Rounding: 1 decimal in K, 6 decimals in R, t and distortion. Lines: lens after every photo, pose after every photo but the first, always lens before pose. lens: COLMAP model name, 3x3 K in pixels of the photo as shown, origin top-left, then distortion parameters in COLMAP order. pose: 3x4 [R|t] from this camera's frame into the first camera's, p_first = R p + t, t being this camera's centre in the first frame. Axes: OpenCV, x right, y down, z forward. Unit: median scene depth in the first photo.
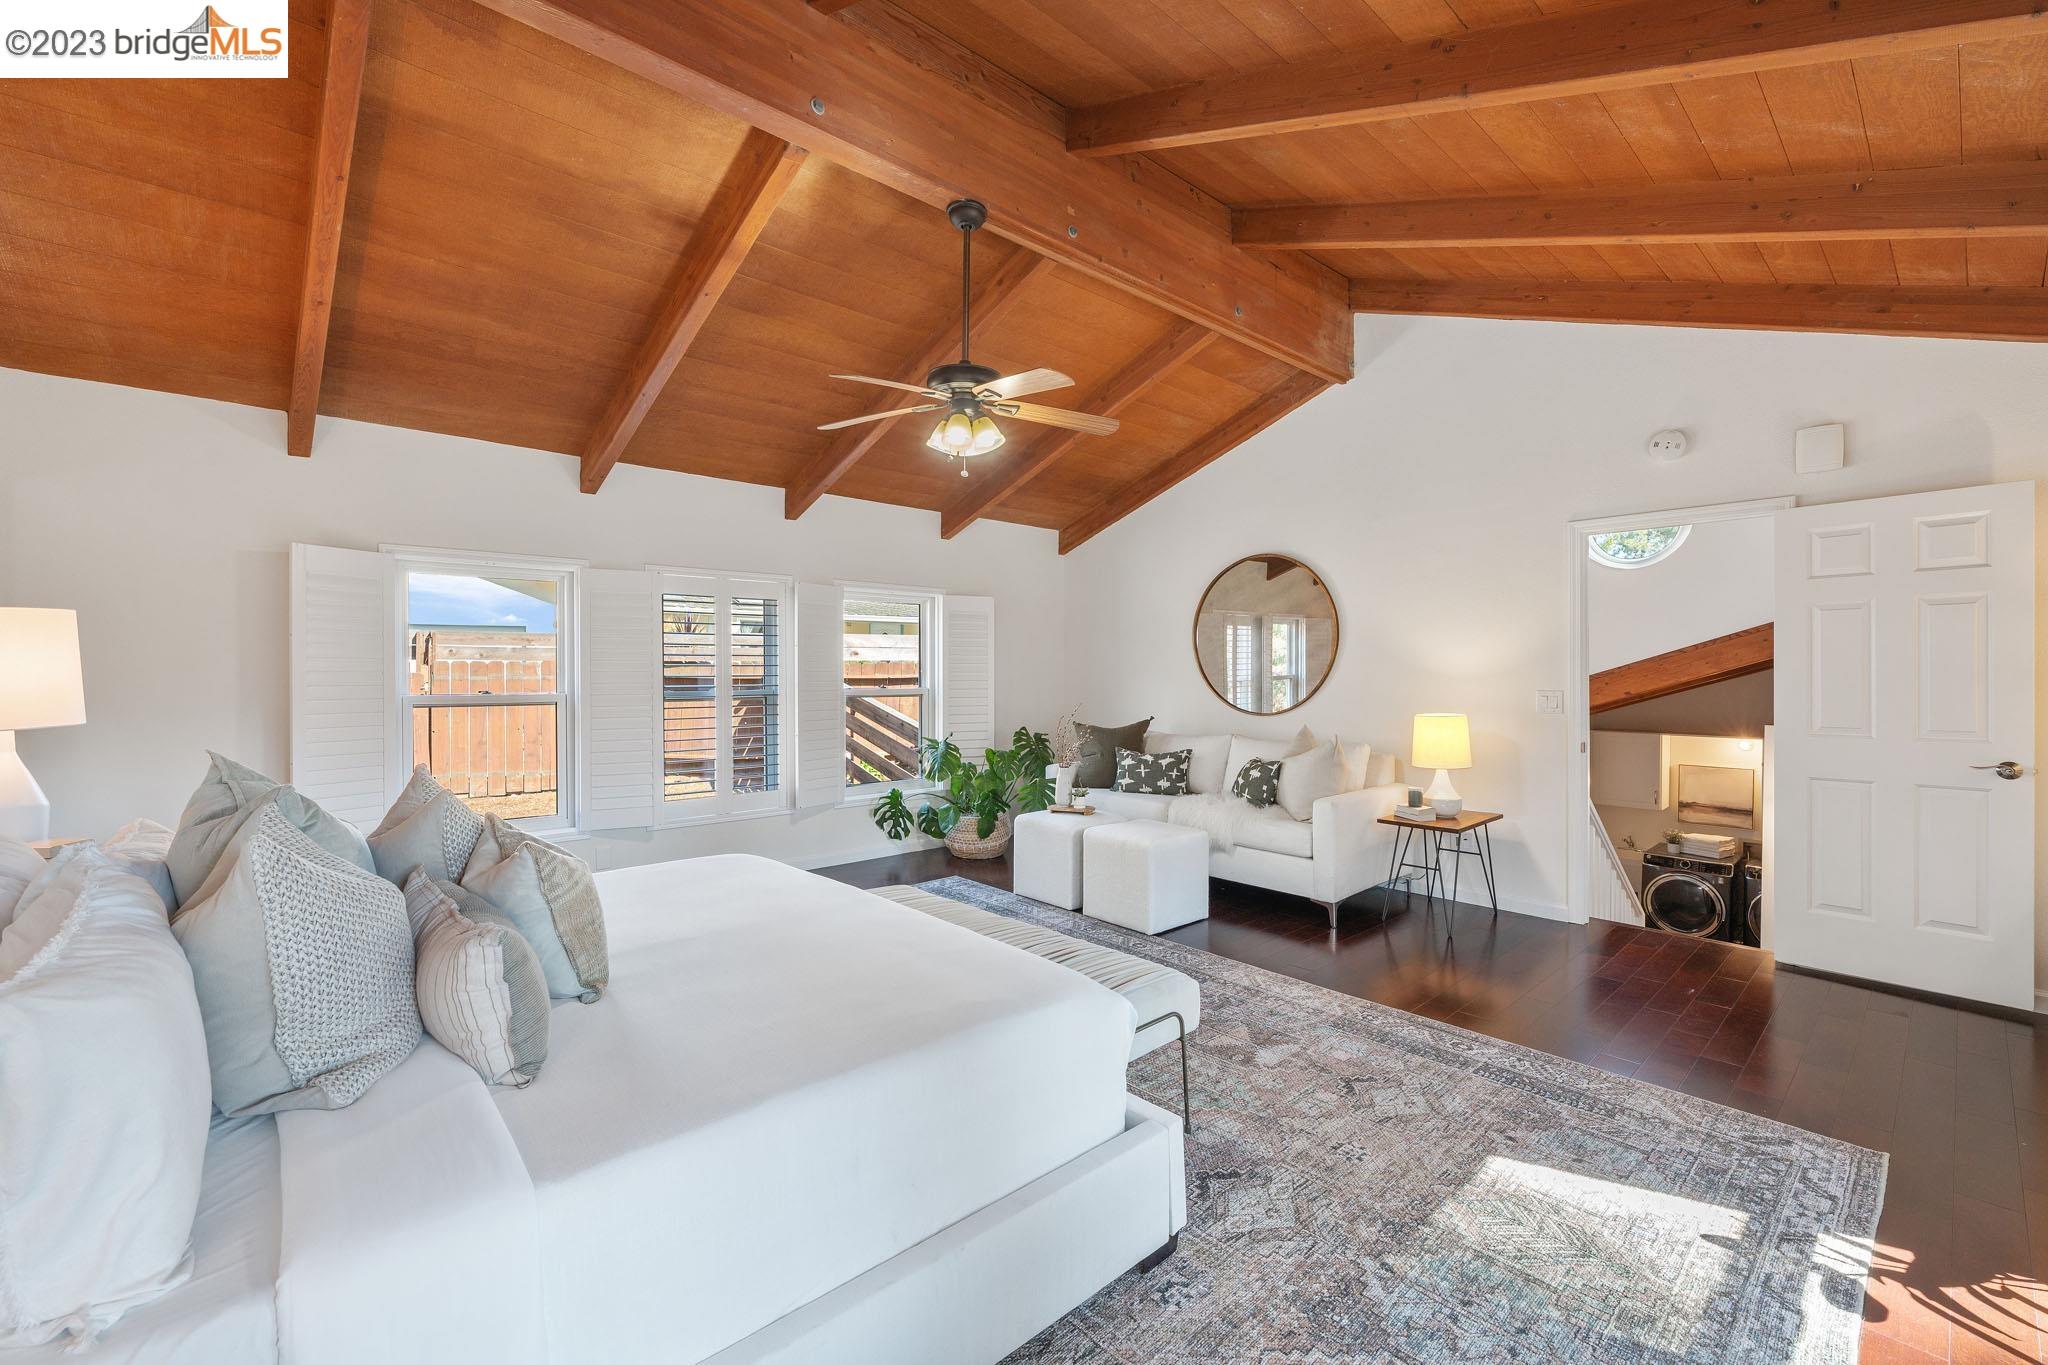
lens RADIAL K [[866.5, 0, 1027.4], [0, 866.5, 675.2], [0, 0, 1]] dist [0.012986, -0.000368]
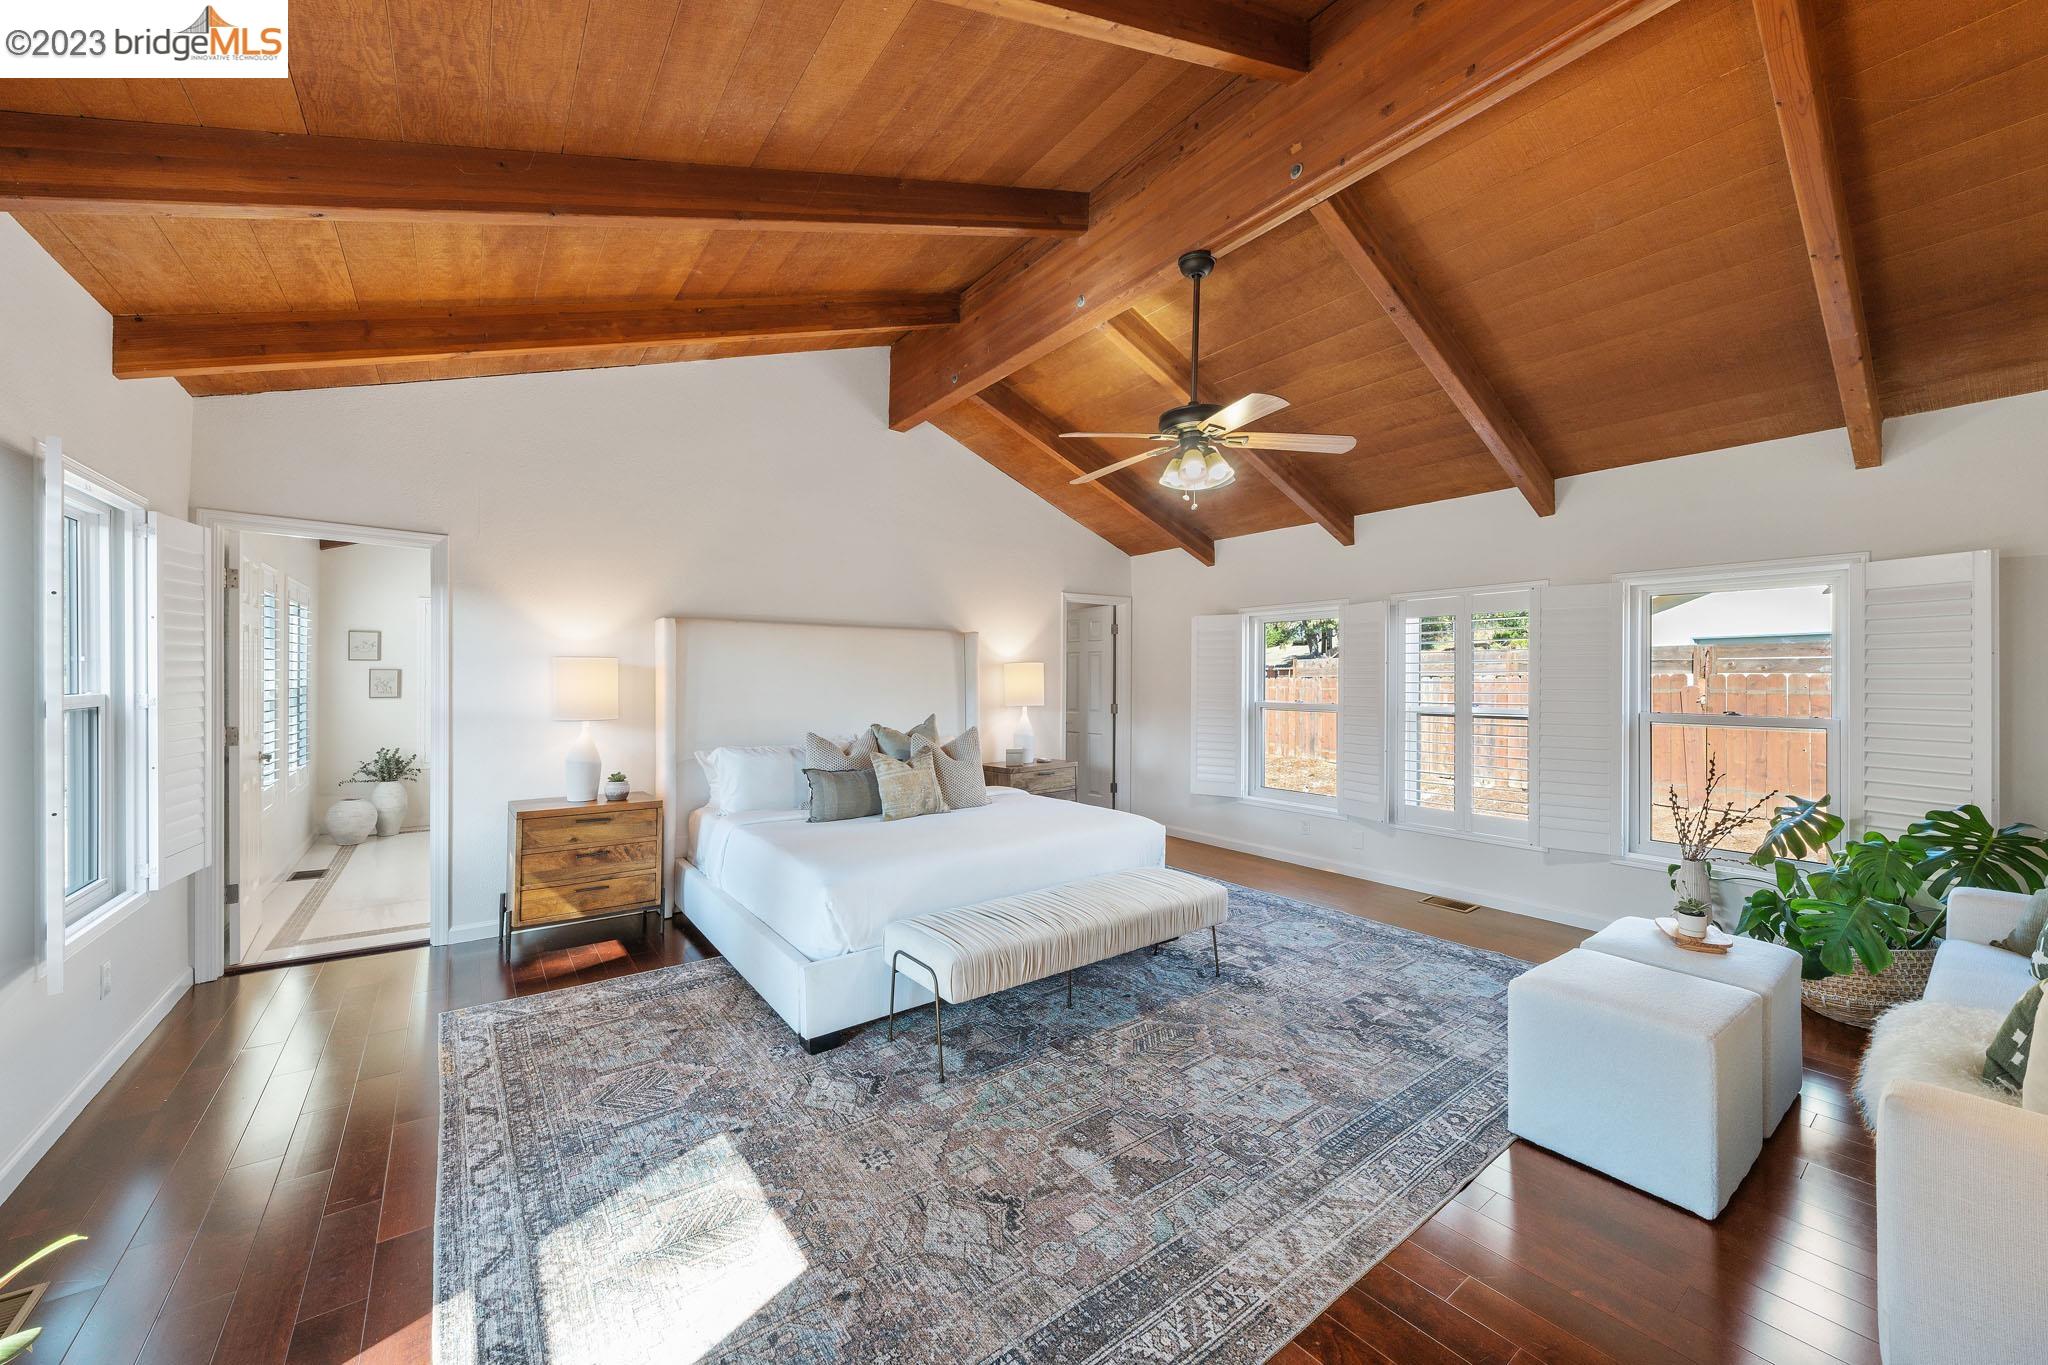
lens RADIAL K [[766.4, 0, 1029.0], [0, 766.4, 677.1], [0, 0, 1]] dist [0.001187, 0.000171]
pose [[-0.105028, -0.002458, -0.994466, 0.891416], [-0.006771, 0.999976, -0.001757, -0.019194], [0.994446, 0.006549, -0.105042, 0.899909]]
